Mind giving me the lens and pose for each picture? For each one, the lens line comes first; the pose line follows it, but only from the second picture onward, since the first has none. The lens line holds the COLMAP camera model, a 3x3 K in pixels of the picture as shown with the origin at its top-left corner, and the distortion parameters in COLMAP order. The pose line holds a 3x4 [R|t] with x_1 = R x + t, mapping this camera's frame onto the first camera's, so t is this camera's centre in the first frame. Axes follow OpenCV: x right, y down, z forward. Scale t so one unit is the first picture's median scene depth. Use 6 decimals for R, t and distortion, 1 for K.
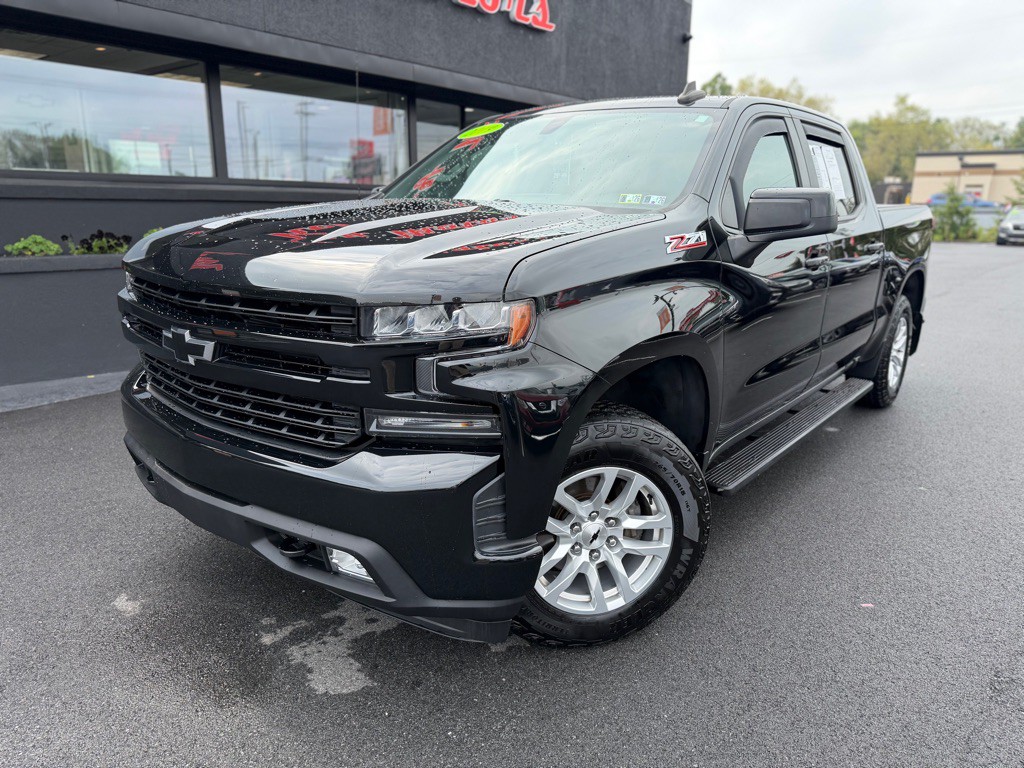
lens RADIAL K [[733.4, 0, 507.0], [0, 733.4, 382.6], [0, 0, 1]] dist [0.006158, -0.005982]
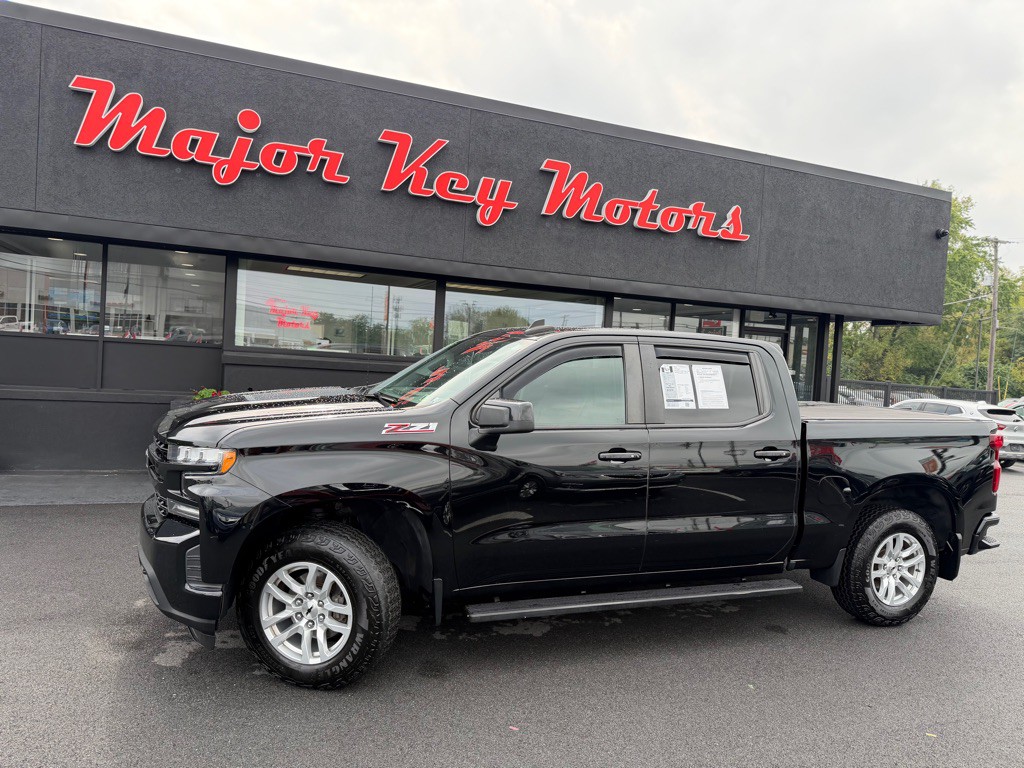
lens RADIAL K [[714.6, 0, 506.8], [0, 714.6, 382.2], [0, 0, 1]] dist [0.175454, -0.329490]
pose [[0.866079, 0.057191, -0.496625, 1.163701], [-0.166947, 0.969490, -0.179496, -0.047358], [0.471207, 0.238368, 0.849202, -0.214337]]
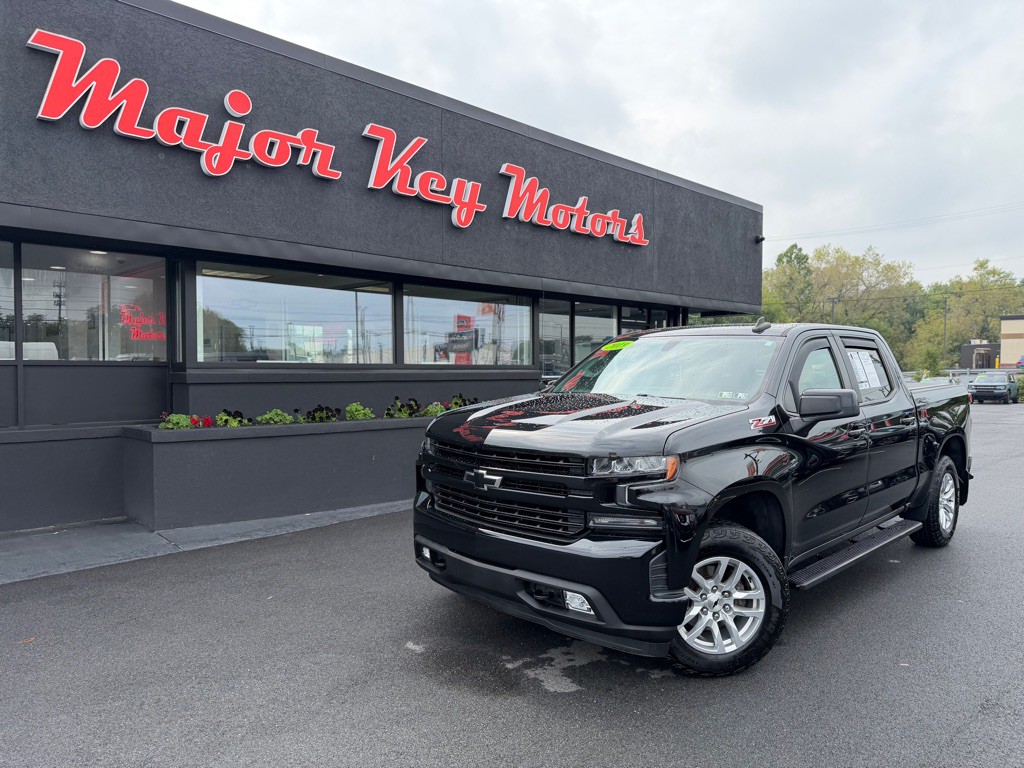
lens RADIAL K [[717.5, 0, 512.0], [0, 717.5, 384.0], [0, 0, 1]] dist [0.128039, -0.214820]
pose [[0.994392, -0.006690, -0.105544, -0.147278], [-0.016070, 0.976849, -0.213323, 0.085203], [0.104527, 0.213823, 0.971264, -0.679508]]
